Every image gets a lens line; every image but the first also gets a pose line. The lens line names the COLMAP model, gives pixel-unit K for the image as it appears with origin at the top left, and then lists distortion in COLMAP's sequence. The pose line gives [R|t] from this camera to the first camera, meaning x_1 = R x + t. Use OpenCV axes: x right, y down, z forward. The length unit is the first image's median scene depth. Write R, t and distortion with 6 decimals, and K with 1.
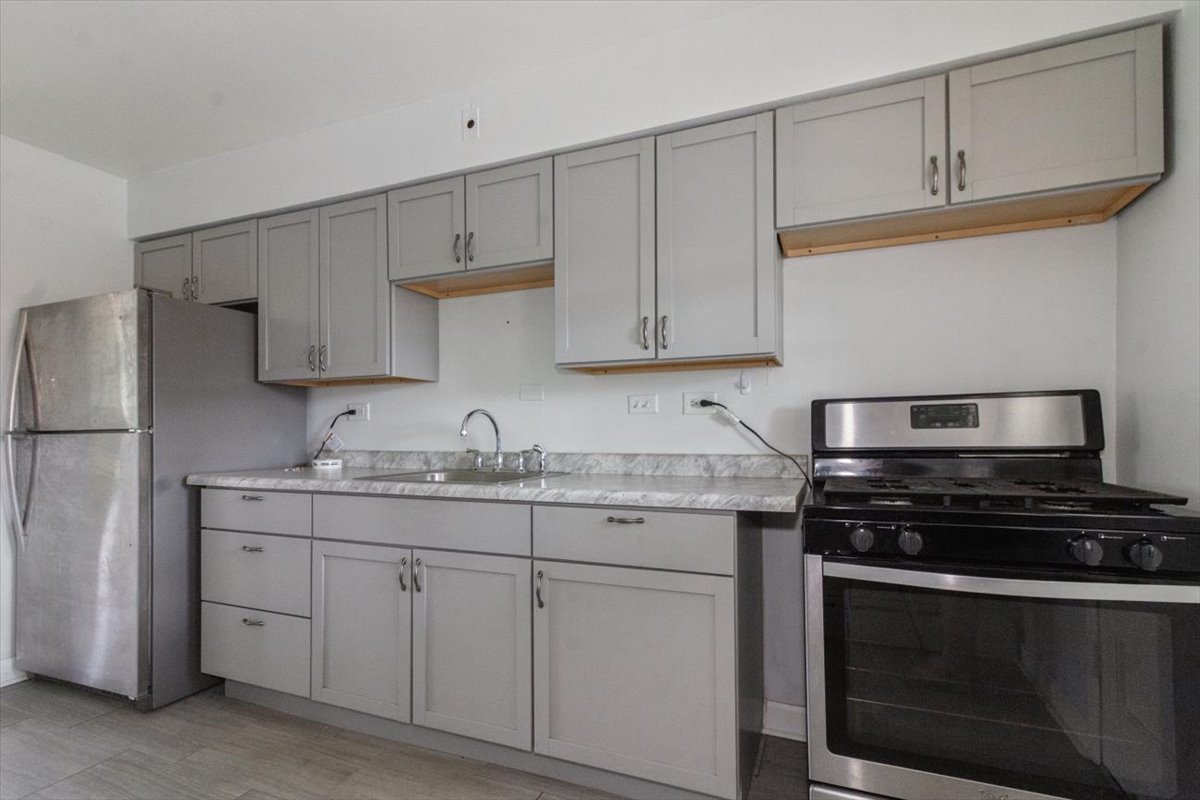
lens RADIAL K [[563.0, 0, 603.9], [0, 563.0, 430.5], [0, 0, 1]] dist [-0.000304, 0.000041]
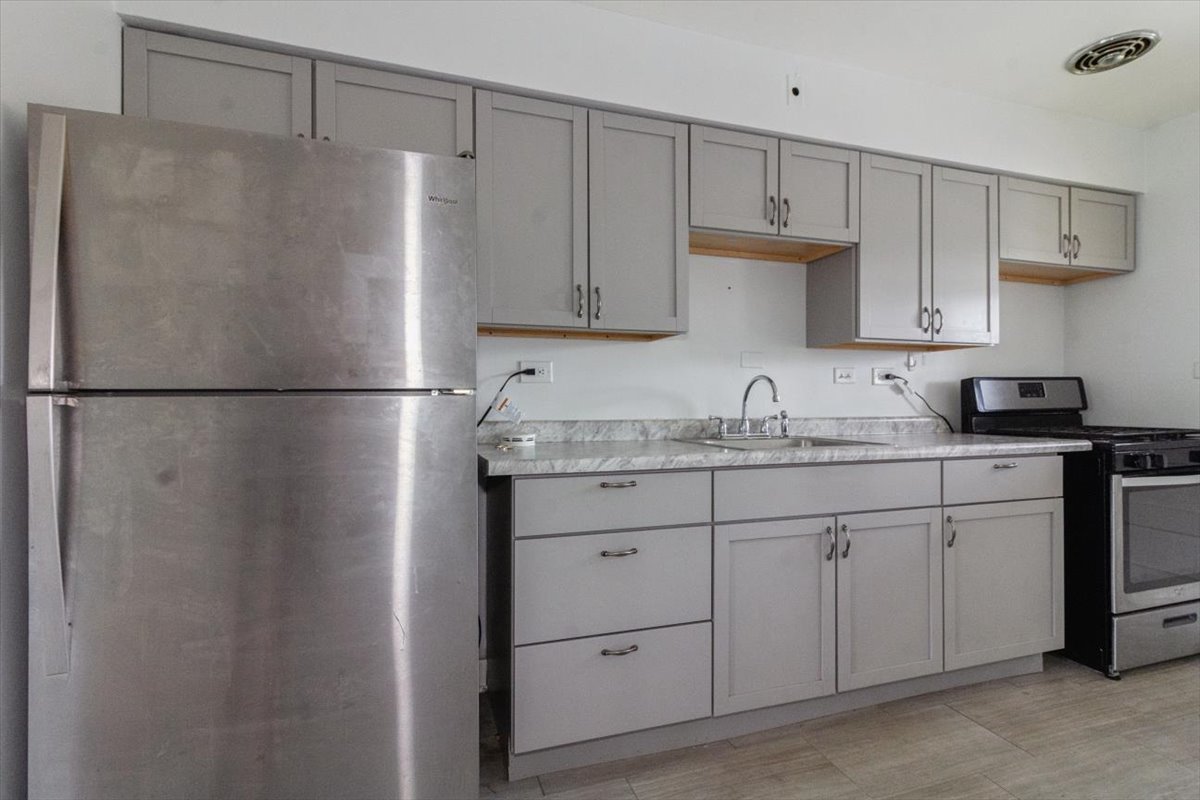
lens RADIAL K [[554.5, 0, 593.4], [0, 554.5, 399.8], [0, 0, 1]] dist [0.001879, 0.000190]
pose [[0.768968, 0.004014, 0.639275, -1.066946], [-0.005335, 0.999986, 0.000139, 0.007154], [-0.639265, -0.003518, 0.768978, 0.434330]]
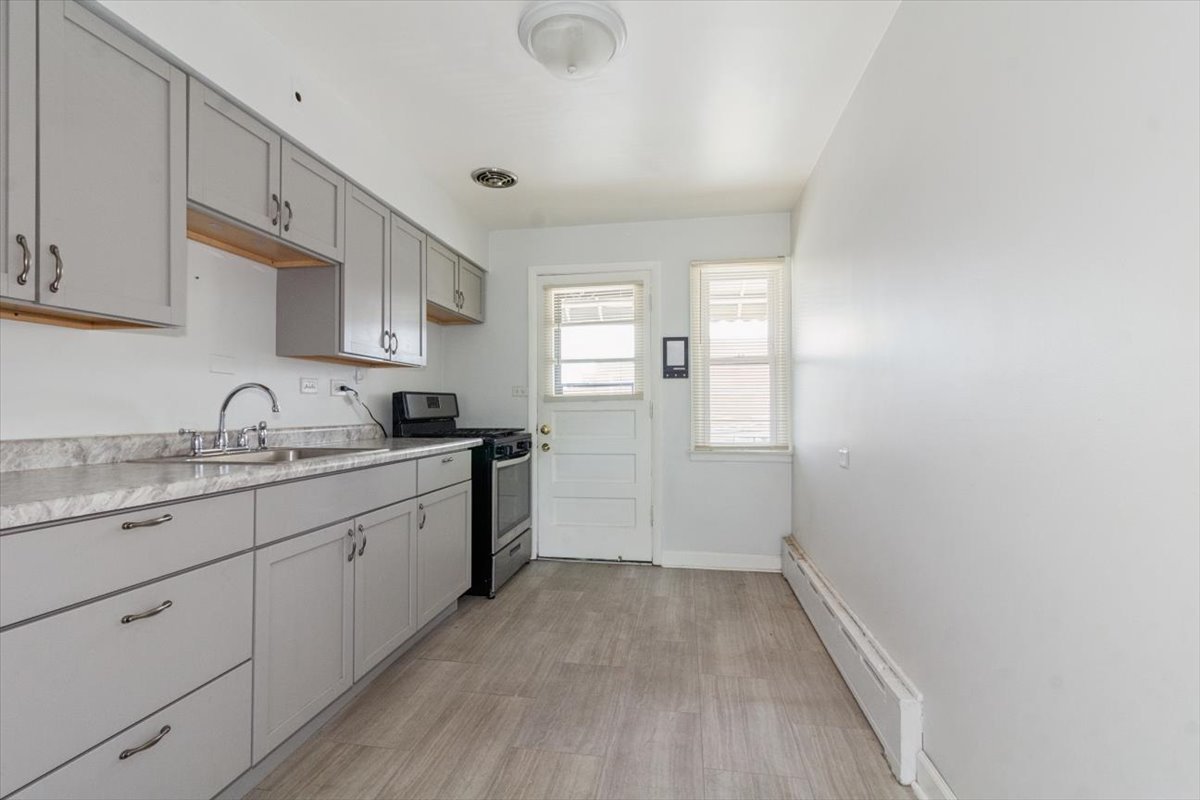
lens RADIAL K [[554.8, 0, 599.6], [0, 554.8, 403.4], [0, 0, 1]] dist [0.004206, 0.000266]
pose [[-0.226033, 0.014117, 0.974017, -1.212849], [-0.006100, 0.999855, -0.015907, 0.006445], [-0.974101, -0.009537, -0.225914, 0.652139]]
